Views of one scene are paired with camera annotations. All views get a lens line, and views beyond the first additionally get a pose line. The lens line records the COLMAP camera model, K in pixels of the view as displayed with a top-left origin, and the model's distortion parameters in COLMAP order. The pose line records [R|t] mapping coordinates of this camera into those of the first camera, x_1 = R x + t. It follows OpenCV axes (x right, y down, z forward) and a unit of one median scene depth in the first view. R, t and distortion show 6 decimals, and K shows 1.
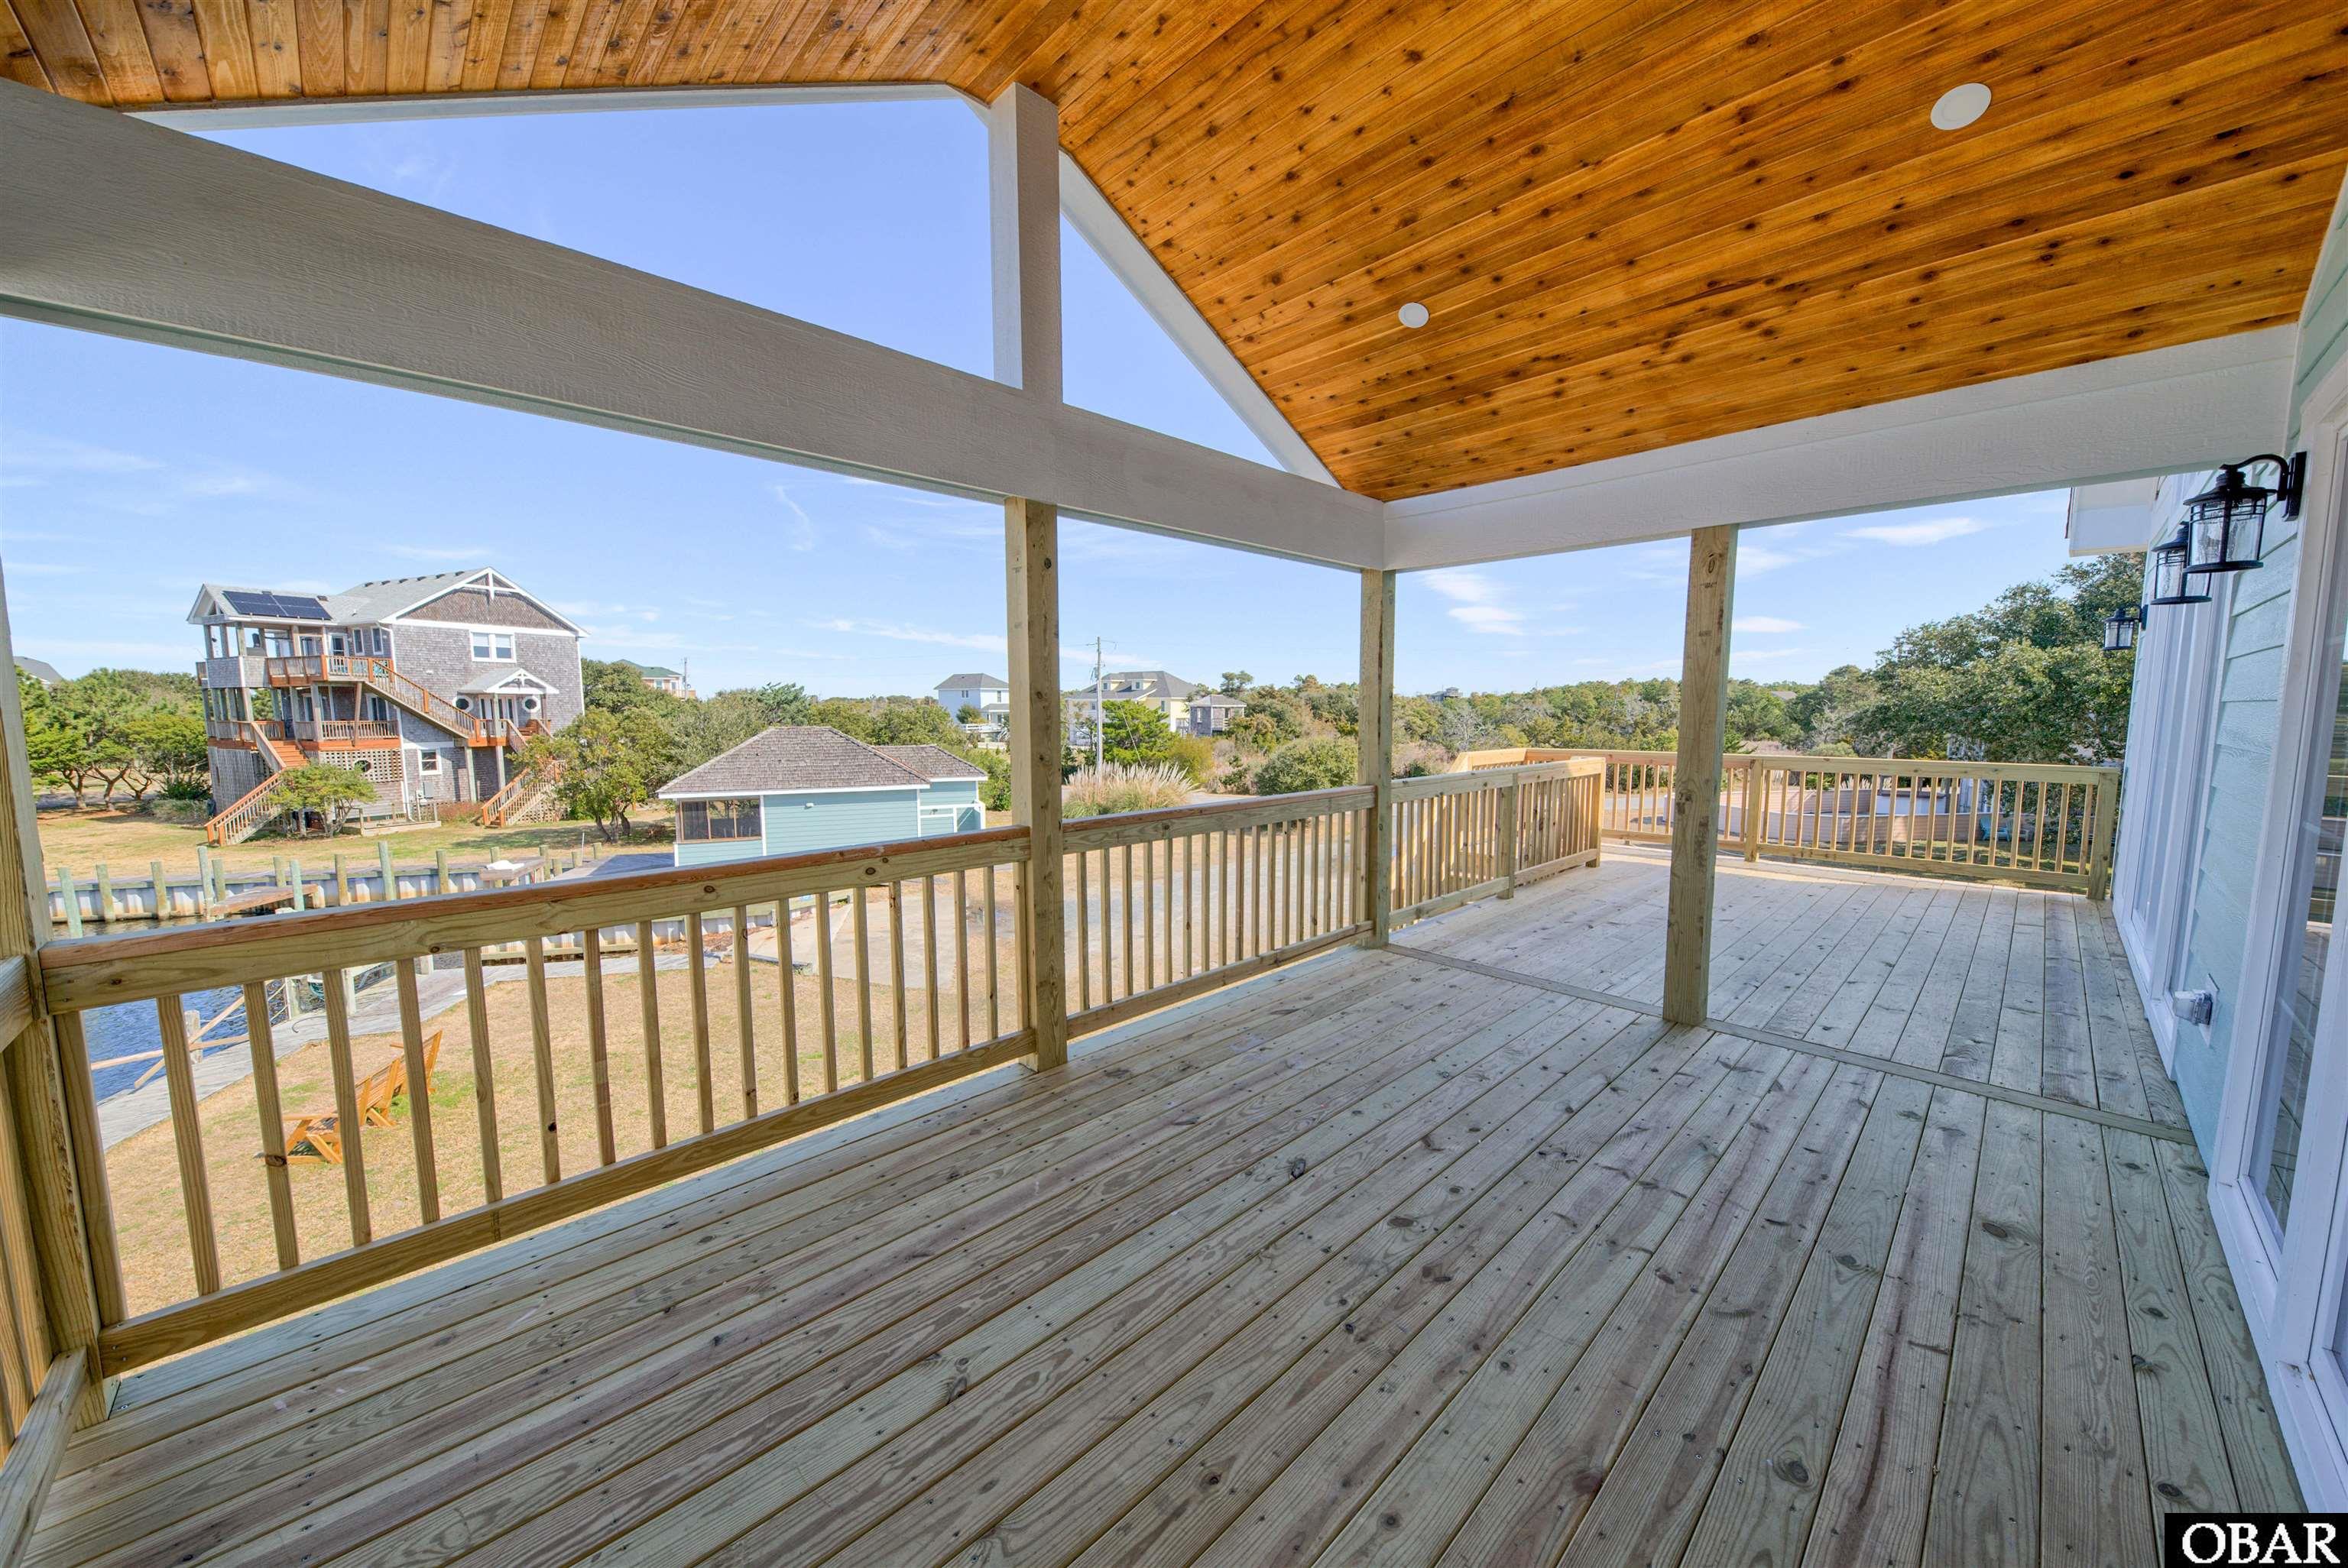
lens RADIAL K [[815.8, 0, 1190.1], [0, 815.8, 788.5], [0, 0, 1]] dist [0.000161, -0.000186]
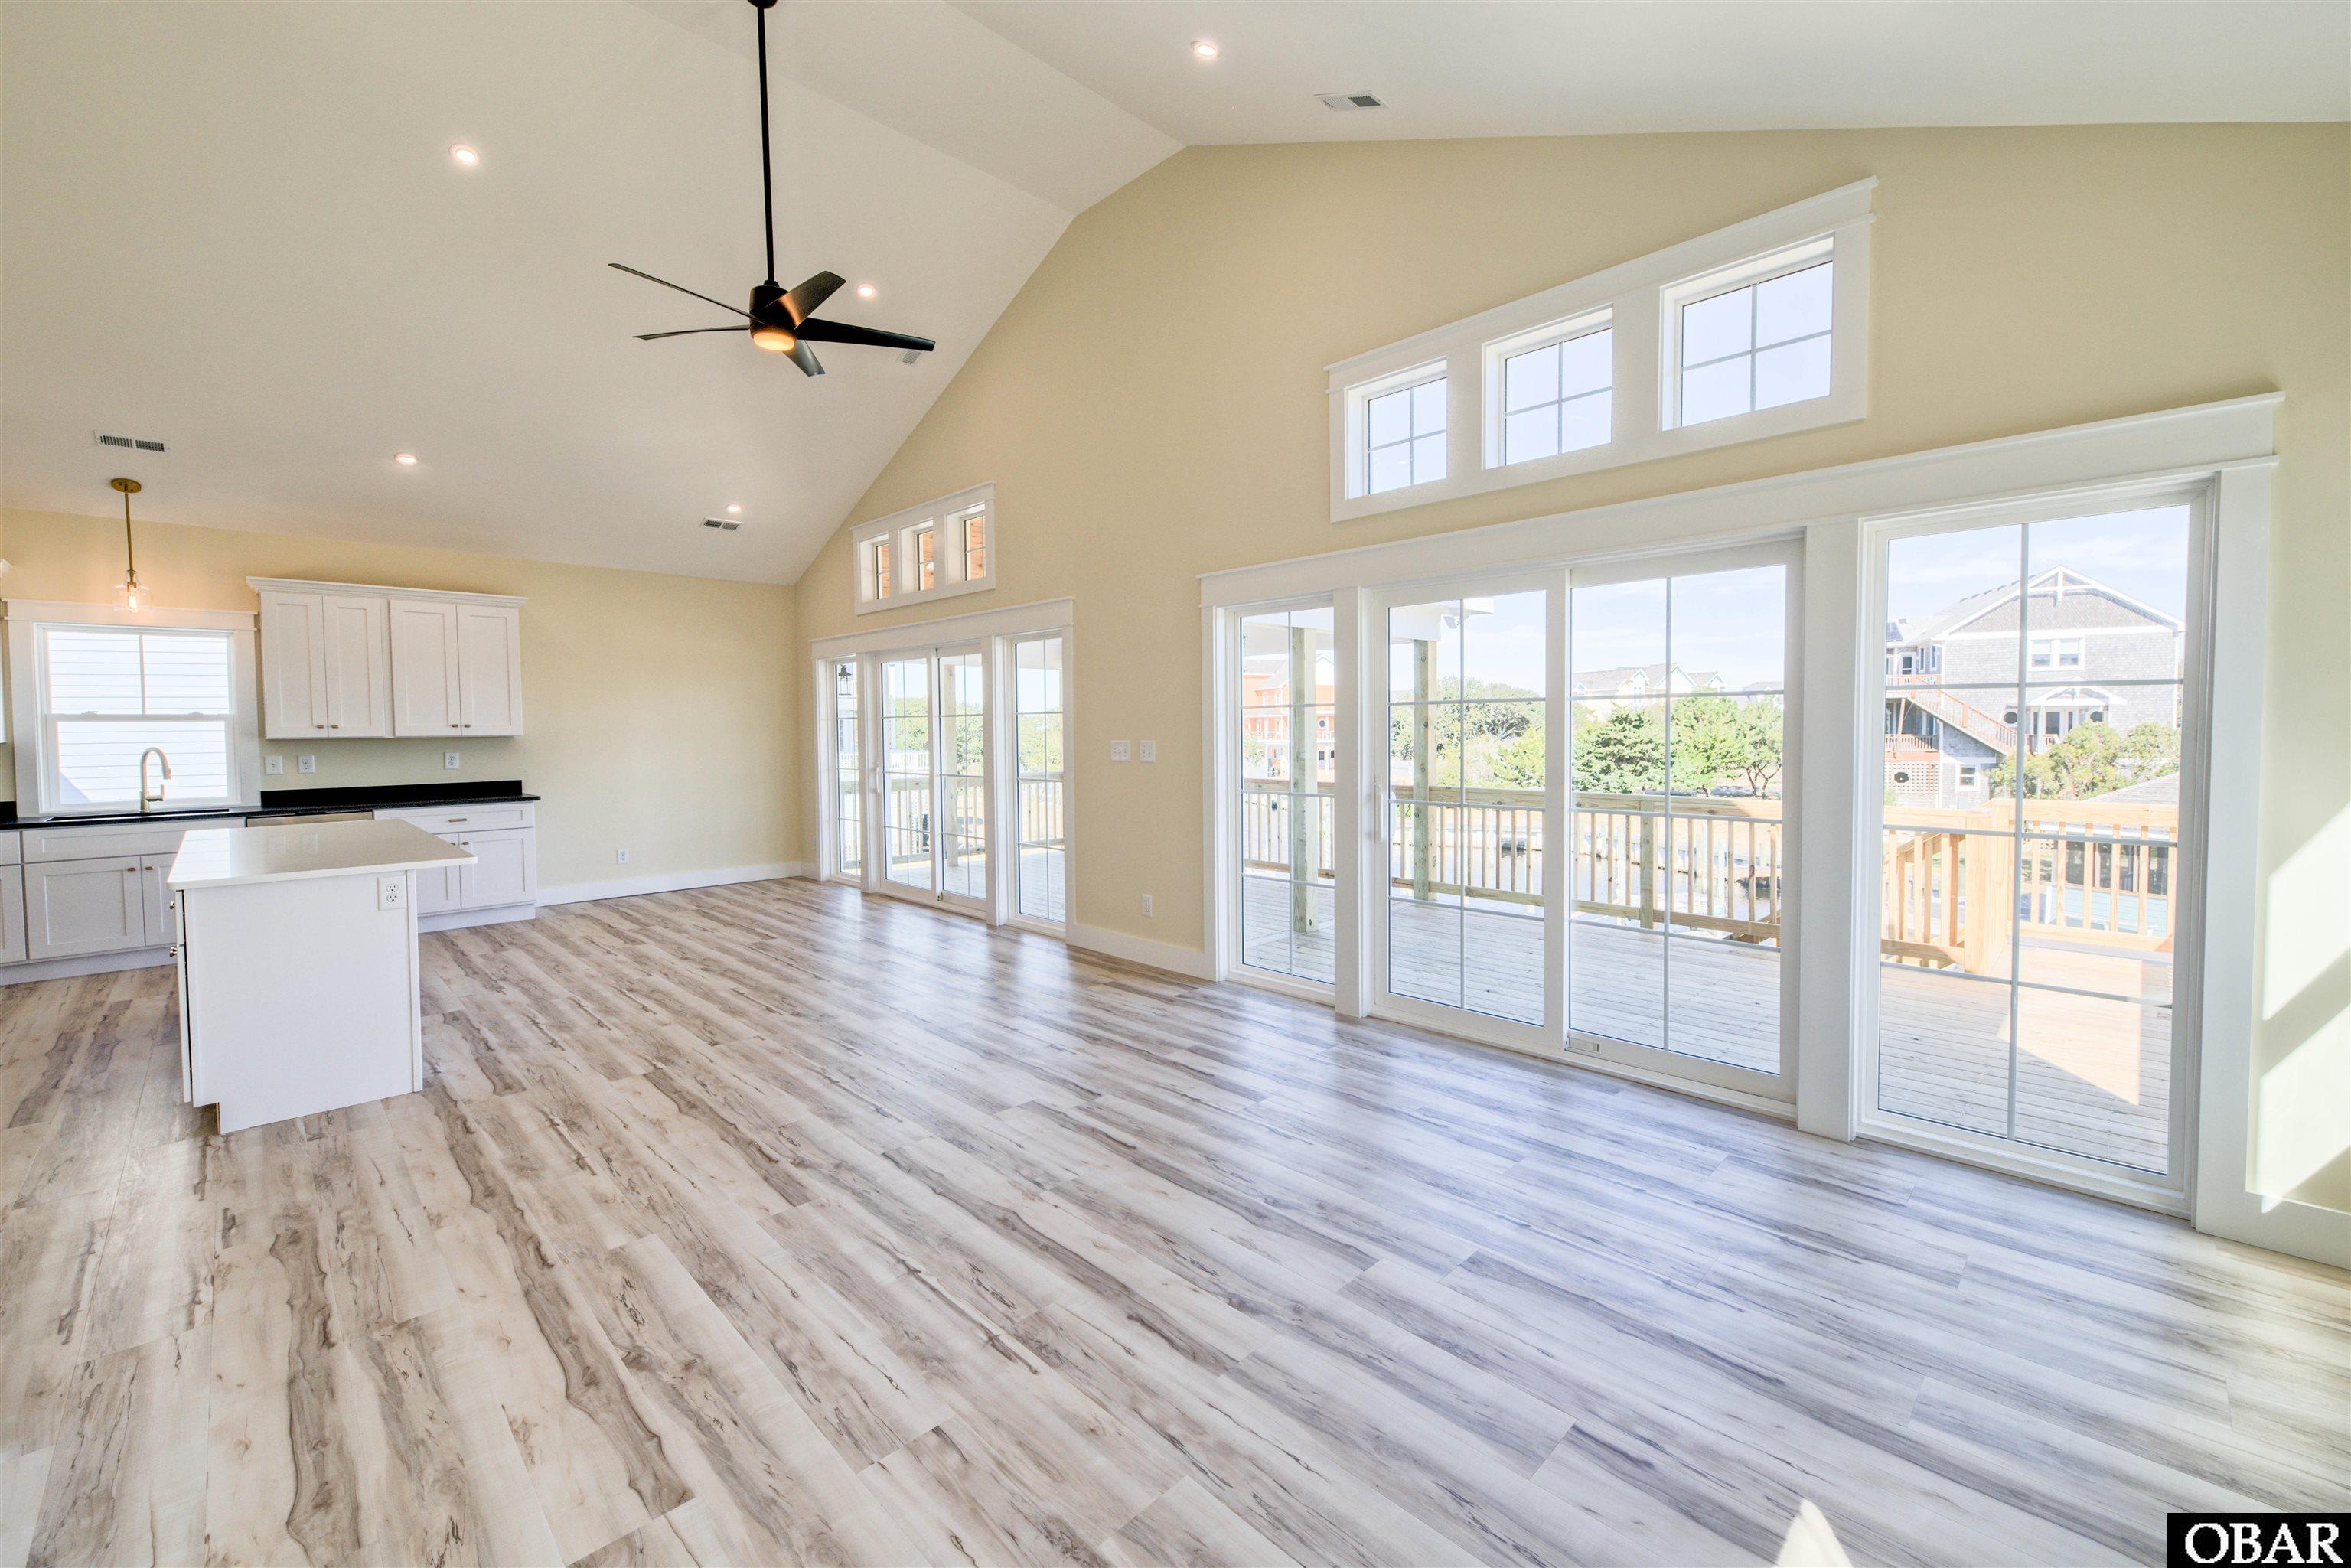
lens RADIAL K [[958.9, 0, 1186.3], [0, 958.9, 760.8], [0, 0, 1]] dist [0.002707, 0.000183]
pose [[0.016098, 0.038414, -0.999132, 0.201253], [-0.094867, 0.994812, 0.036719, -0.006146], [0.995360, 0.094194, 0.019659, 0.048173]]
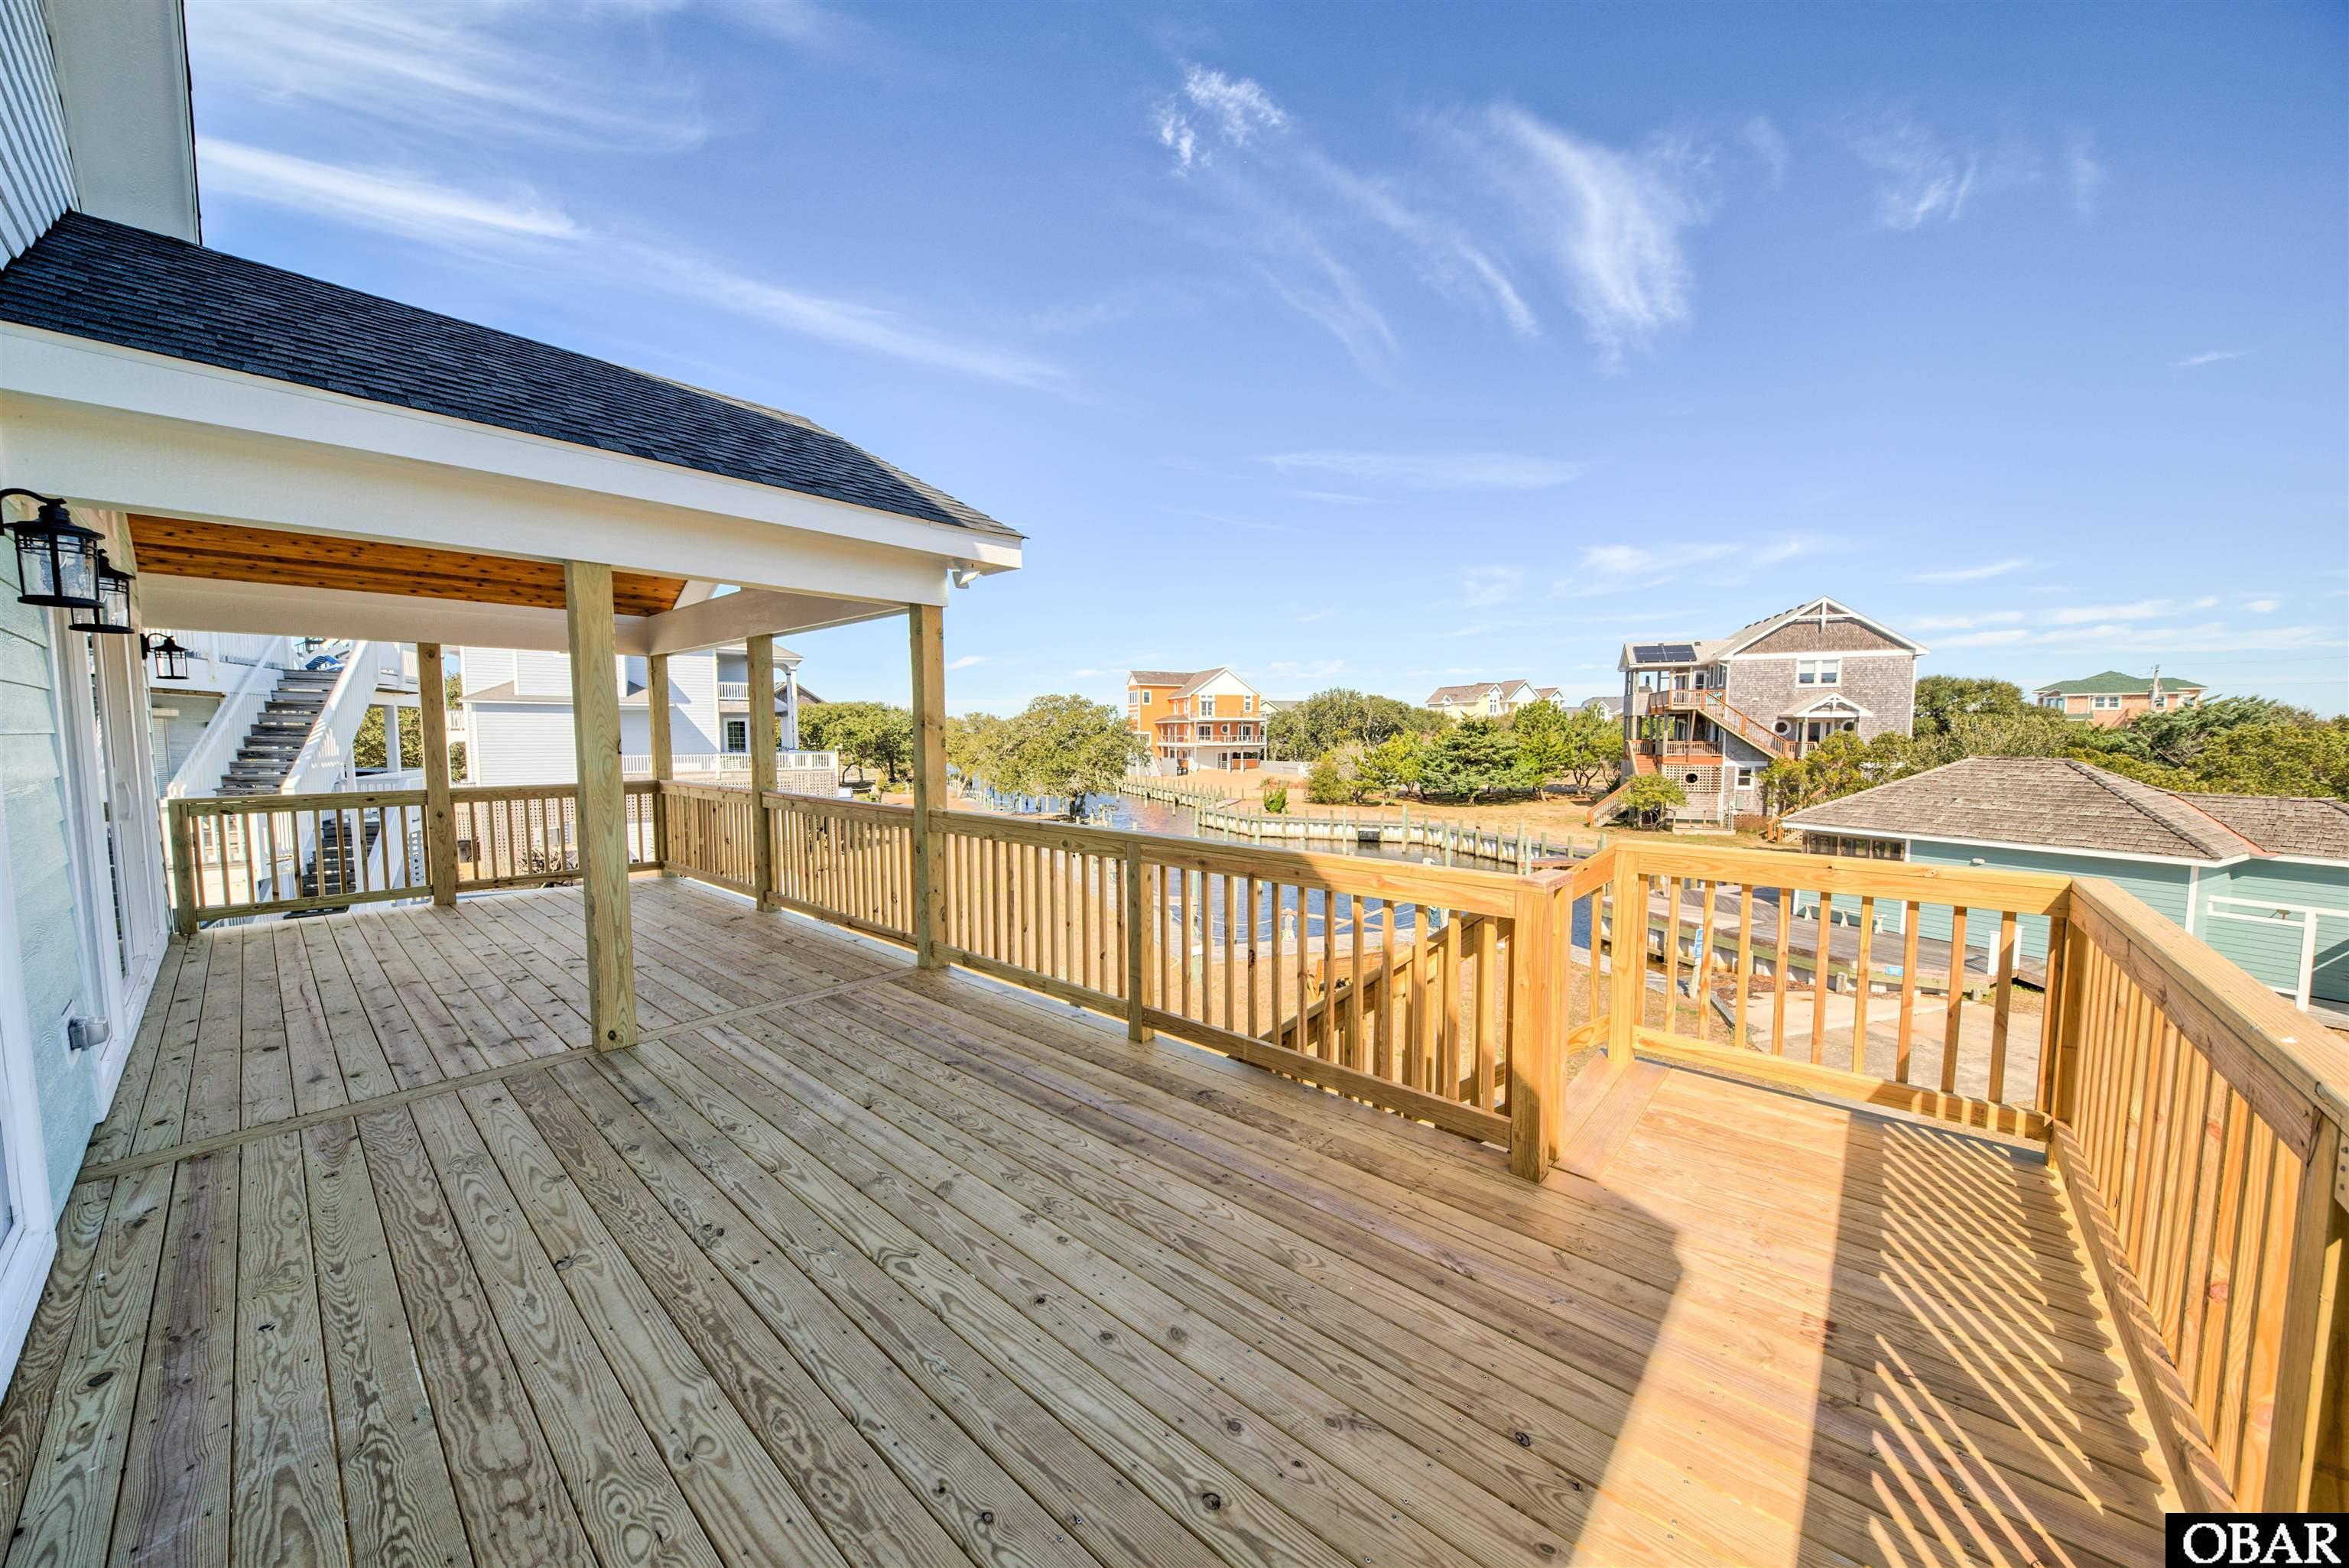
lens RADIAL K [[816.1, 0, 1189.4], [0, 816.1, 792.7], [0, 0, 1]] dist [0.000161, -0.000186]
pose [[0.090106, 0.077669, -0.992899, 0.131993], [-0.100057, 0.992616, 0.068566, -0.013591], [0.990893, 0.093168, 0.097212, 0.126156]]
